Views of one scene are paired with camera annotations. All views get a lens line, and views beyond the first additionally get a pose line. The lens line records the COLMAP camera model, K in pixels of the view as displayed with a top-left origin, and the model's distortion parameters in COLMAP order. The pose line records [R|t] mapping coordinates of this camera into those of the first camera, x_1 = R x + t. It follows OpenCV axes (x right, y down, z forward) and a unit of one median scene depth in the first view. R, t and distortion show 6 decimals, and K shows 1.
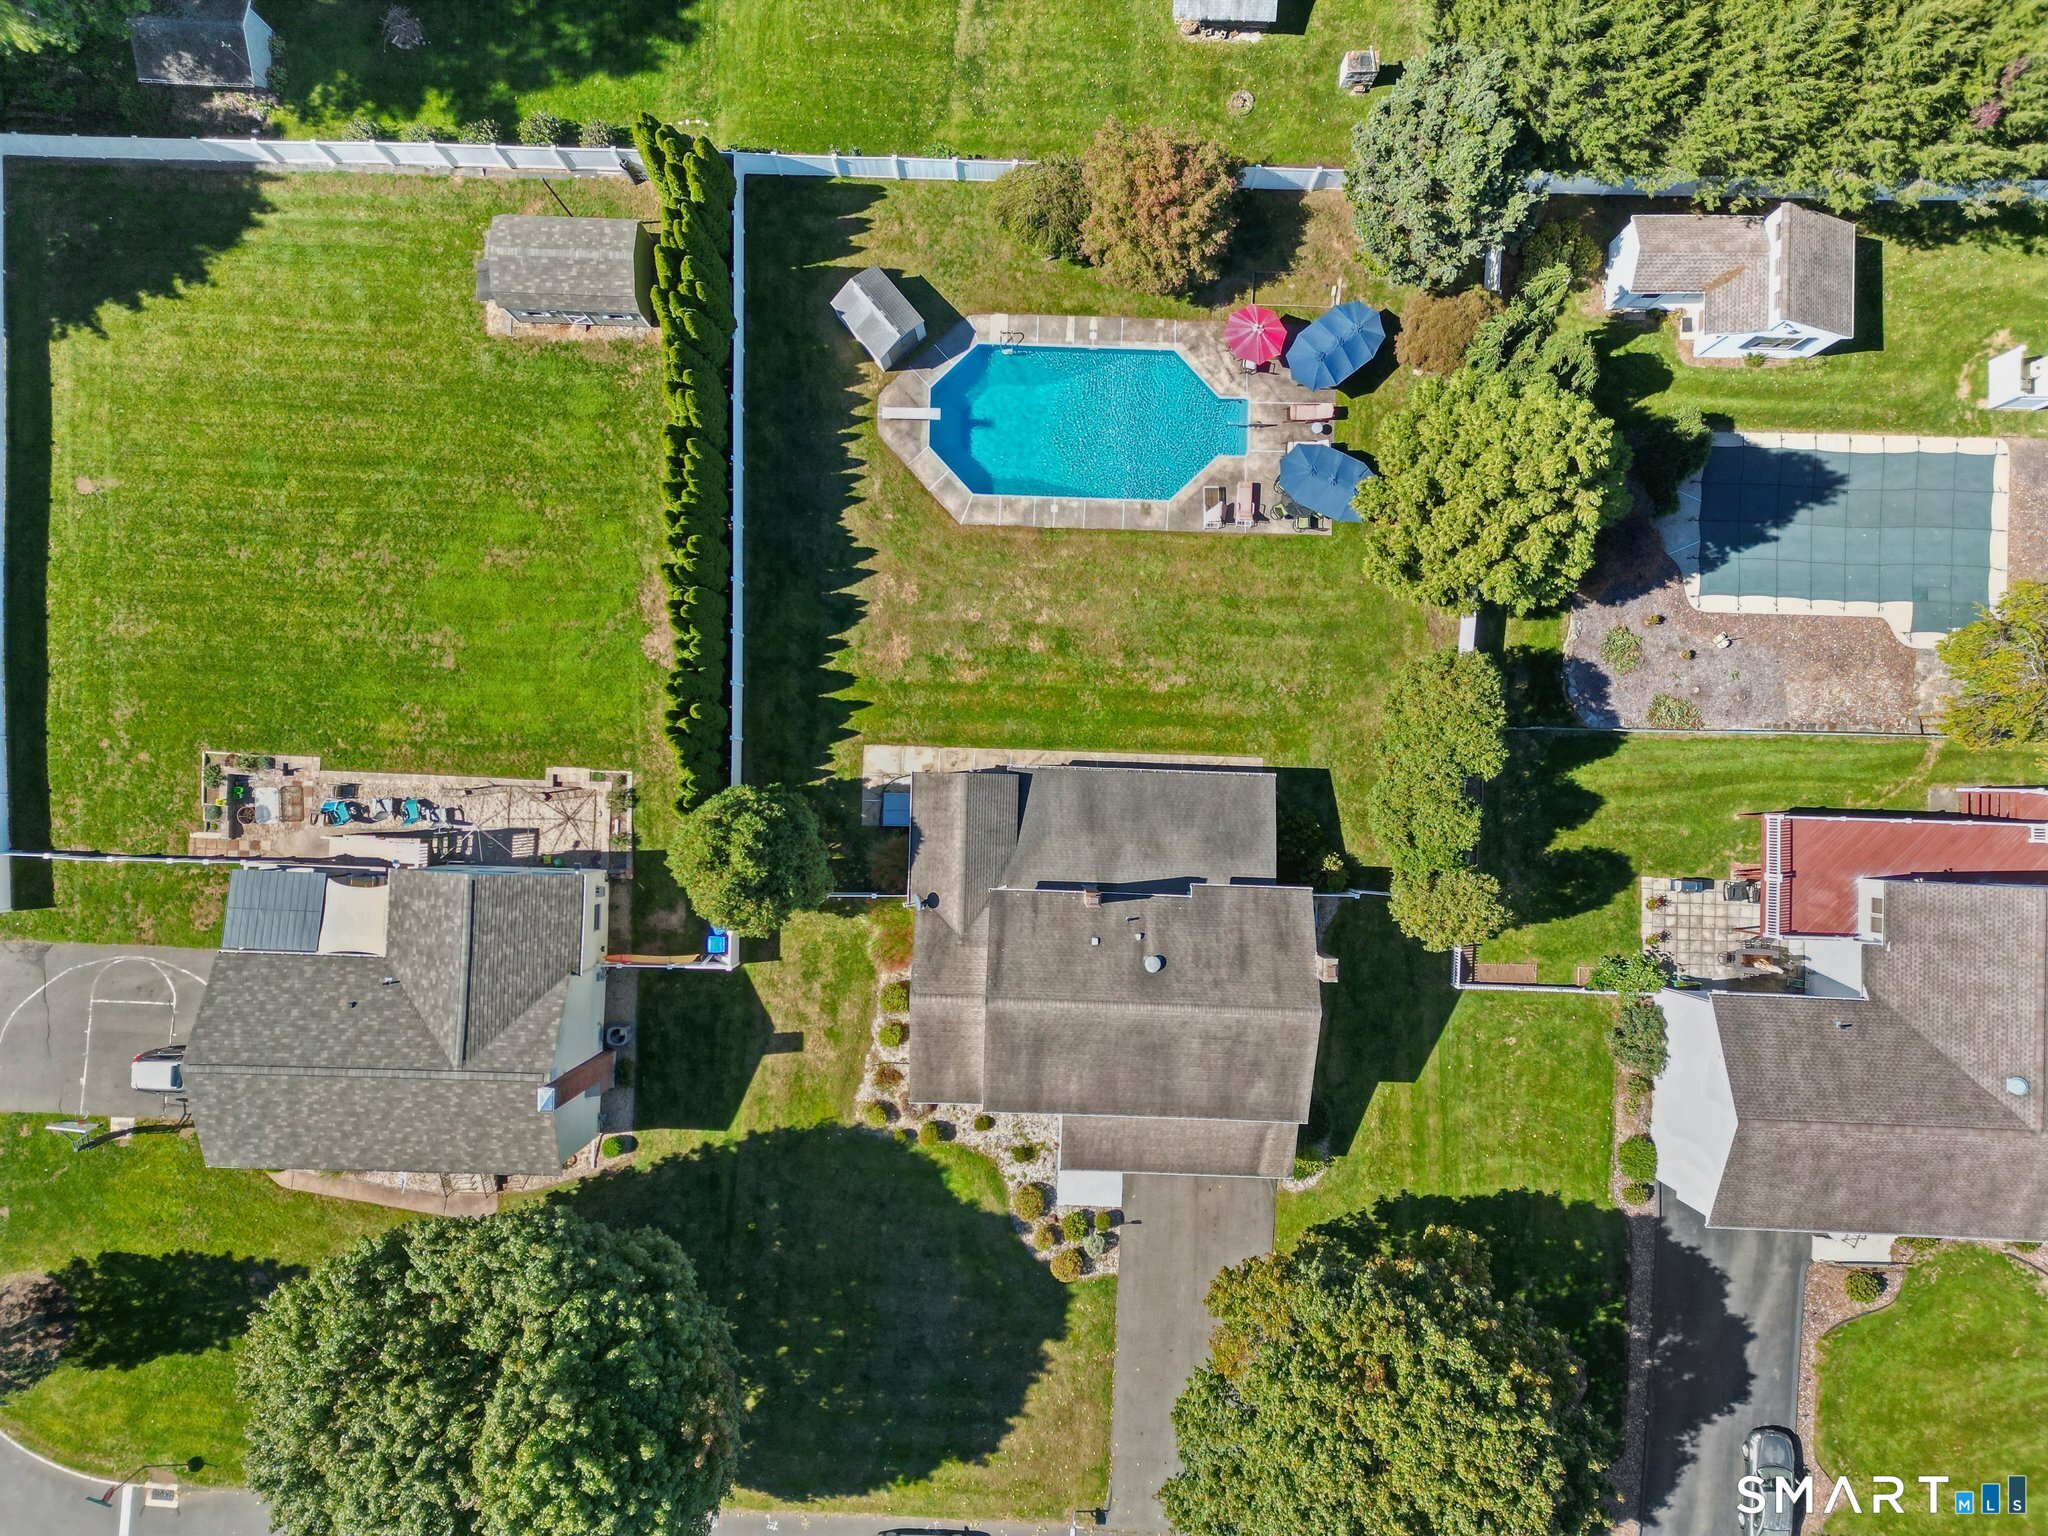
lens RADIAL K [[1443.5, 0, 1016.3], [0, 1443.5, 766.2], [0, 0, 1]] dist [0.024793, -0.005733]
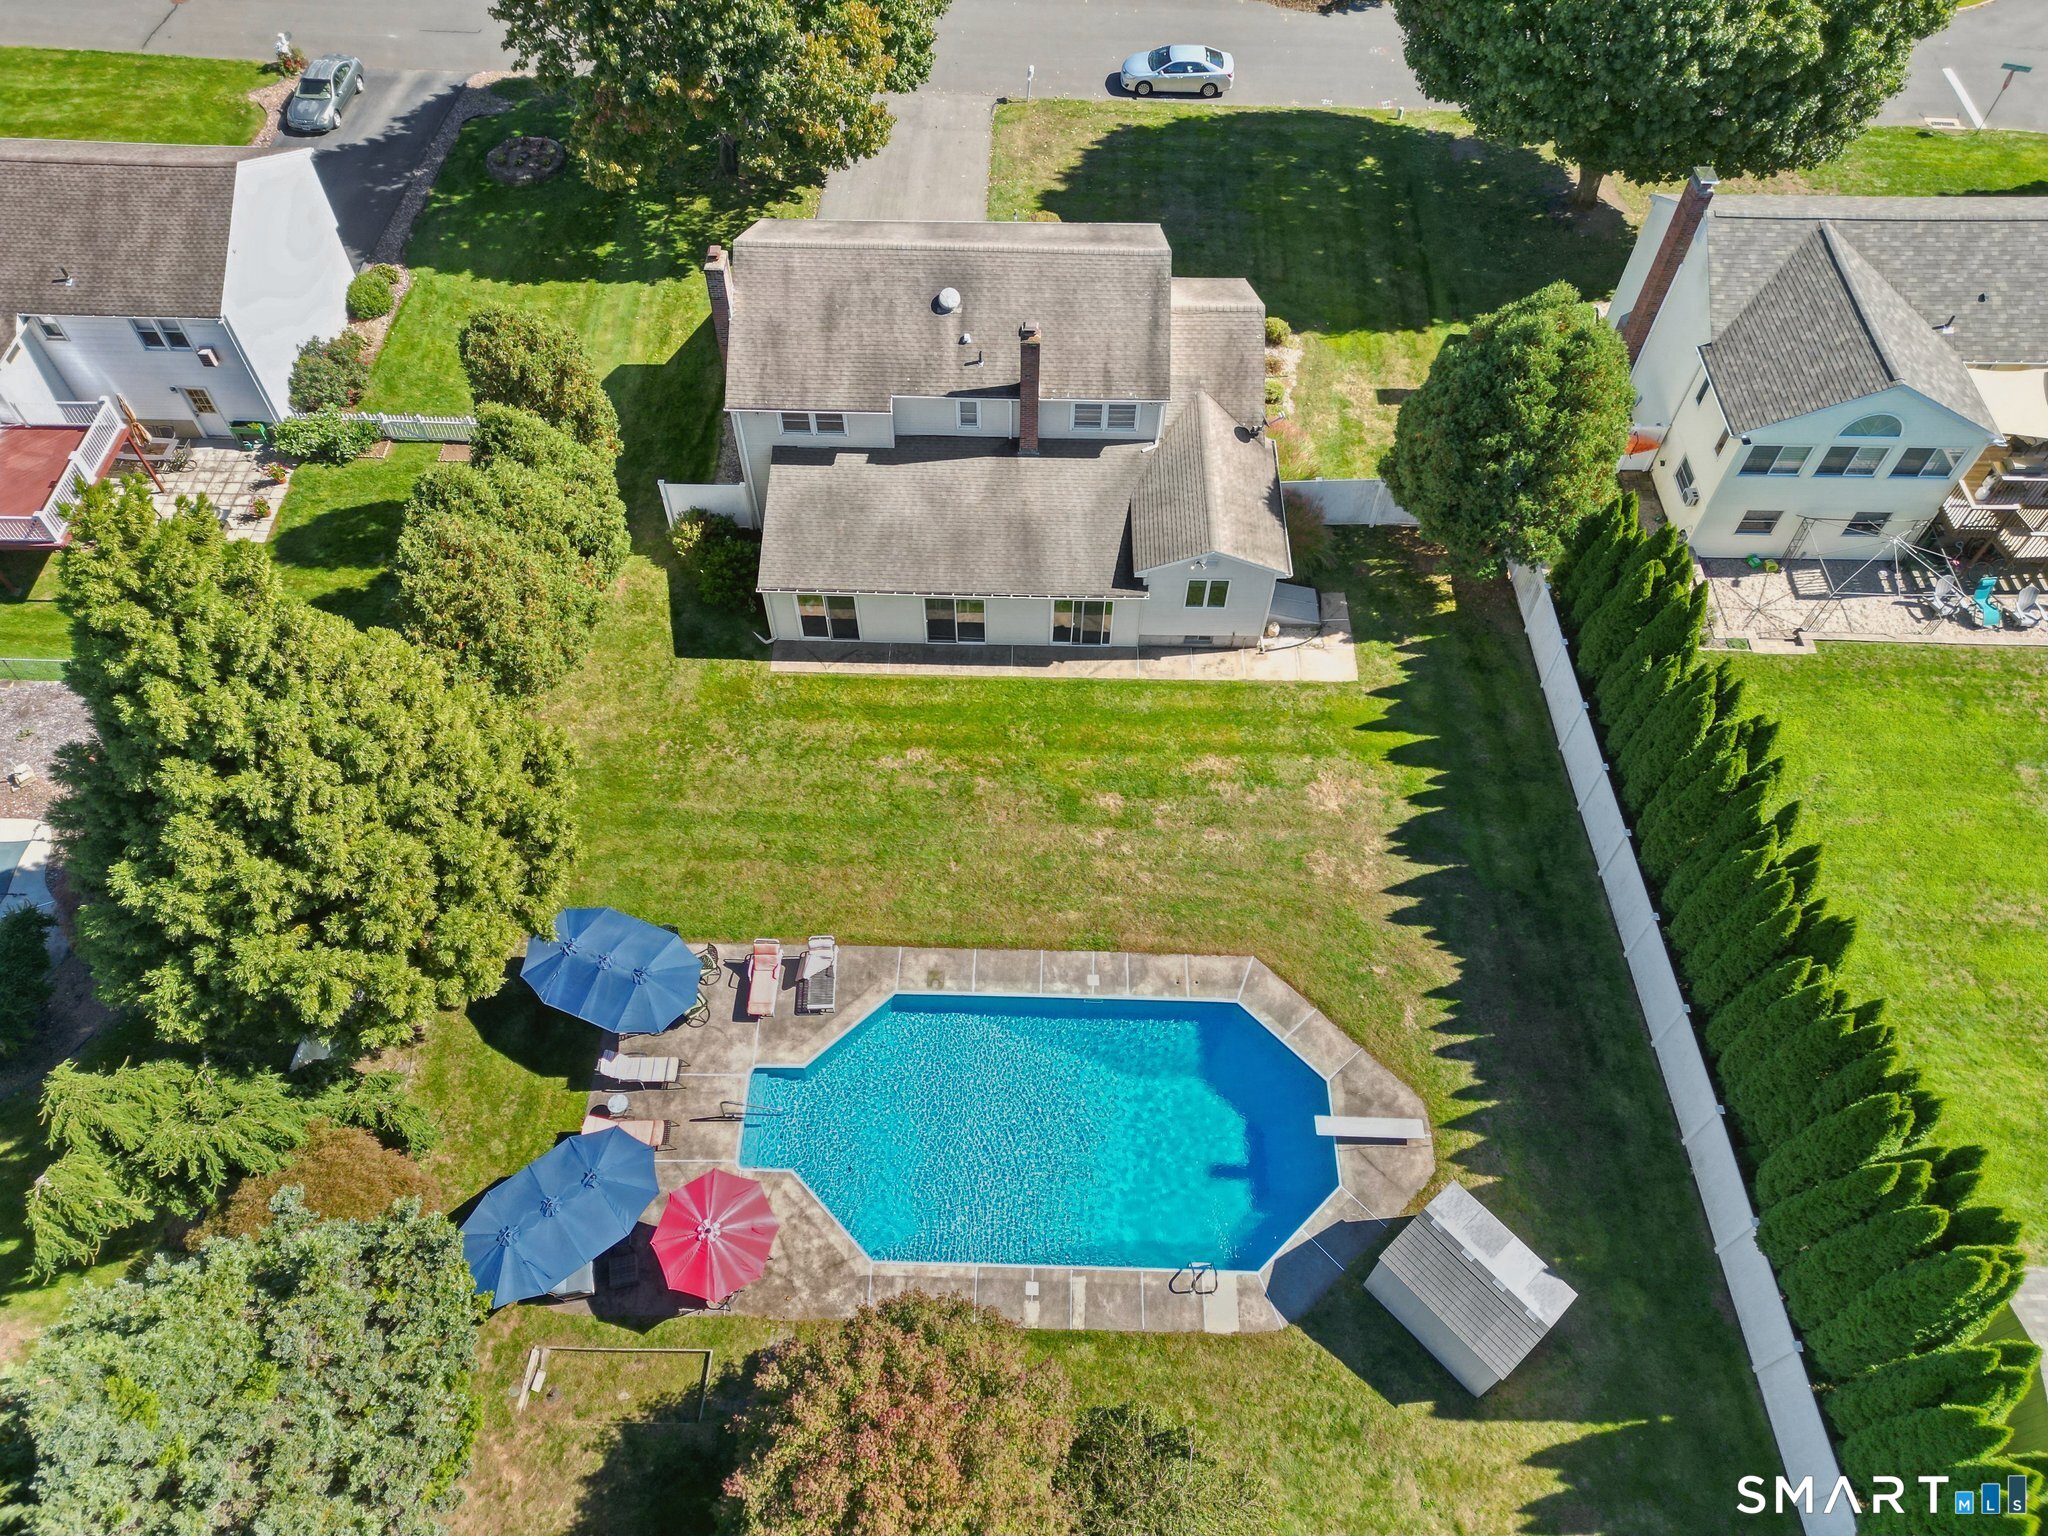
lens RADIAL K [[1443.5, 0, 1016.3], [0, 1443.5, 766.2], [0, 0, 1]] dist [0.024793, -0.005733]
pose [[-0.999909, 0.012960, -0.003852, 0.058283], [-0.012653, -0.796503, 0.604502, -0.457068], [0.004767, 0.604496, 0.796594, 0.486665]]
